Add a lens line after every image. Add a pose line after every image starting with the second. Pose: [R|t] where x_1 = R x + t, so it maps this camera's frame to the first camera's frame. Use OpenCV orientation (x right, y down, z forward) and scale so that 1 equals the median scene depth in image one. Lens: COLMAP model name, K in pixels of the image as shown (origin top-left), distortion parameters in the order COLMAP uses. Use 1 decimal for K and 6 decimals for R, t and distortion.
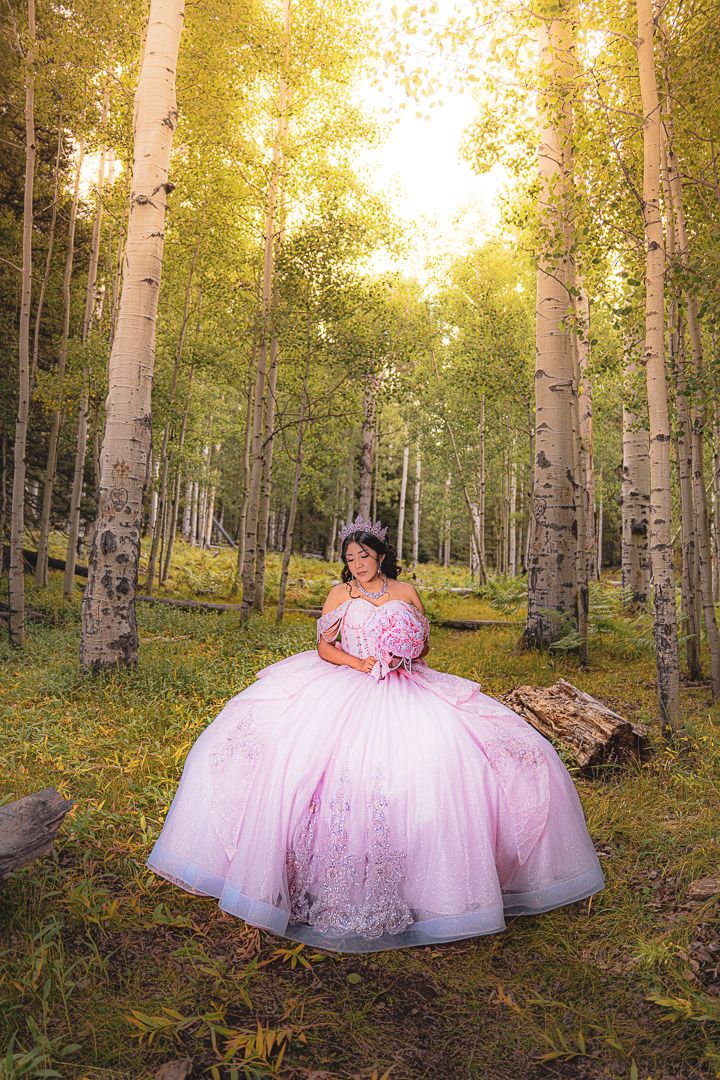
lens RADIAL K [[860.7, 0, 360.0], [0, 860.7, 540.0], [0, 0, 1]] dist [-0.193129, 0.164215]
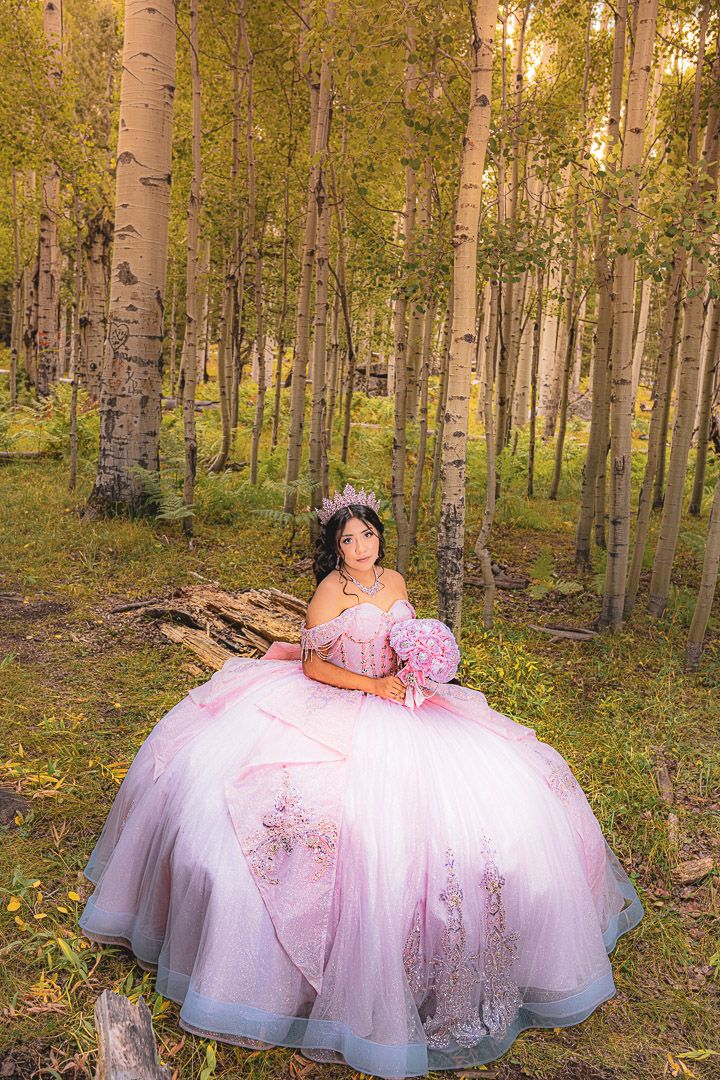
lens RADIAL K [[1014.3, 0, 360.0], [0, 1014.3, 540.0], [0, 0, 1]] dist [-0.152863, 0.287519]
pose [[0.790083, -0.052596, 0.610739, -0.216552], [-0.089811, 0.975629, 0.200205, -0.065973], [-0.606384, -0.213030, 0.766105, 0.125082]]
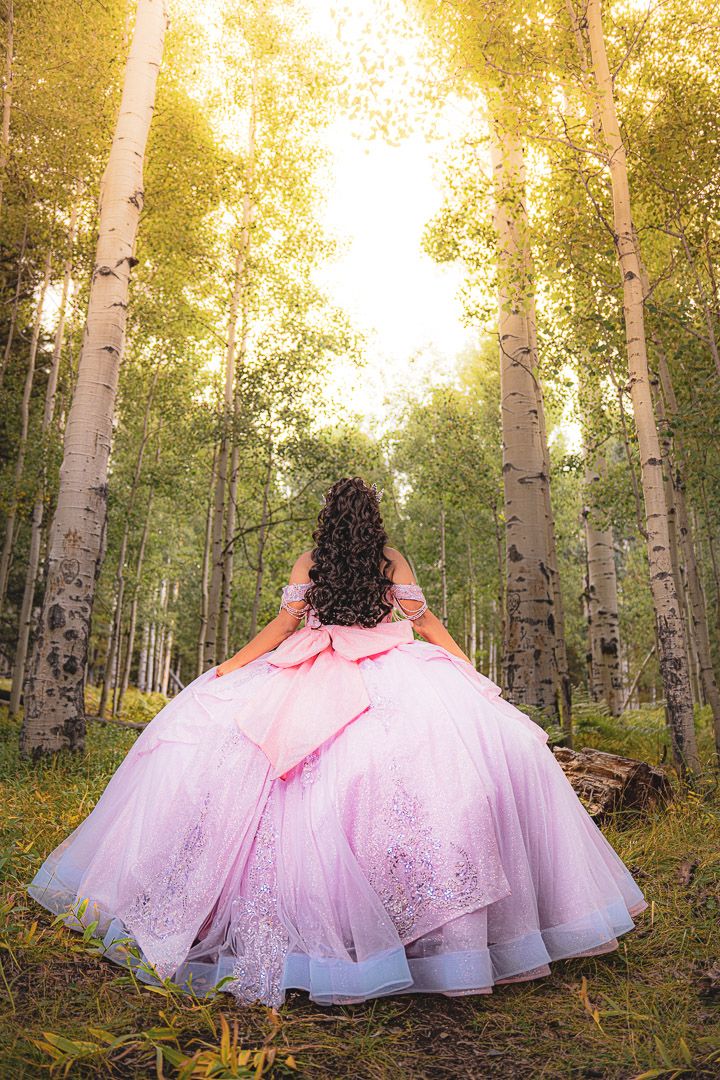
lens RADIAL K [[860.7, 0, 360.0], [0, 860.7, 540.0], [0, 0, 1]] dist [-0.193129, 0.164215]
pose [[0.998690, -0.008835, 0.050407, -0.010569], [0.017971, 0.982799, -0.183802, 0.075062], [-0.047916, 0.184467, 0.981670, 0.058954]]
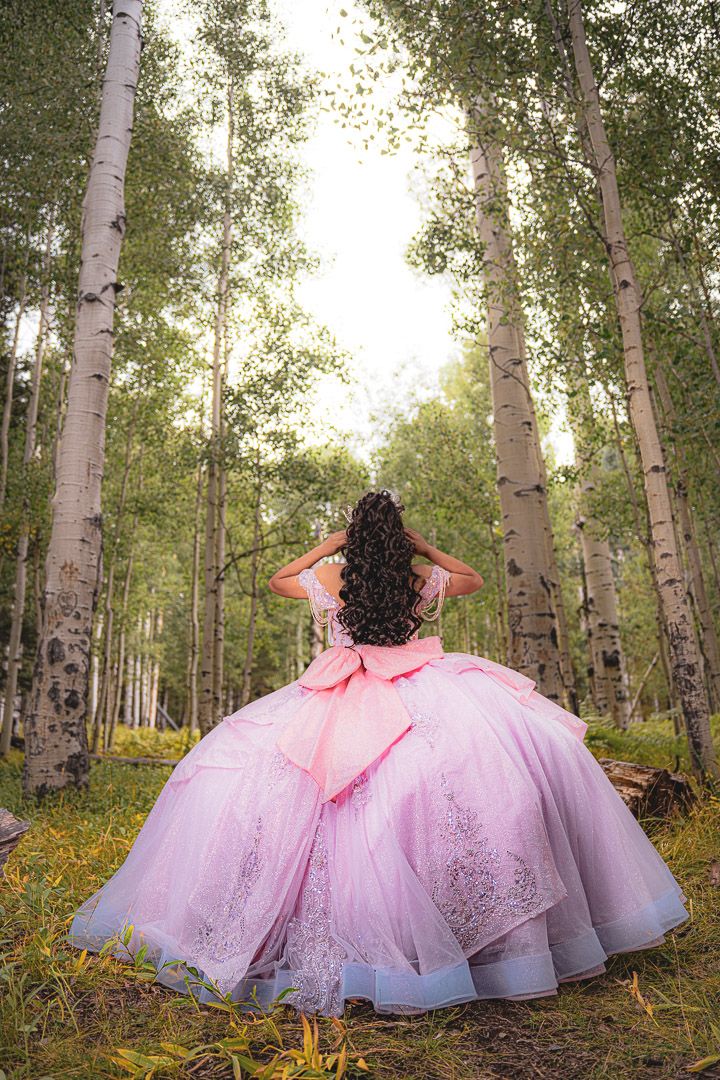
lens RADIAL K [[886.9, 0, 360.0], [0, 886.9, 540.0], [0, 0, 1]] dist [-0.180614, 0.177076]
pose [[0.996558, -0.048403, 0.067296, -0.024584], [0.061385, 0.976479, -0.206691, 0.078234], [-0.055708, 0.210111, 0.976089, 0.045225]]
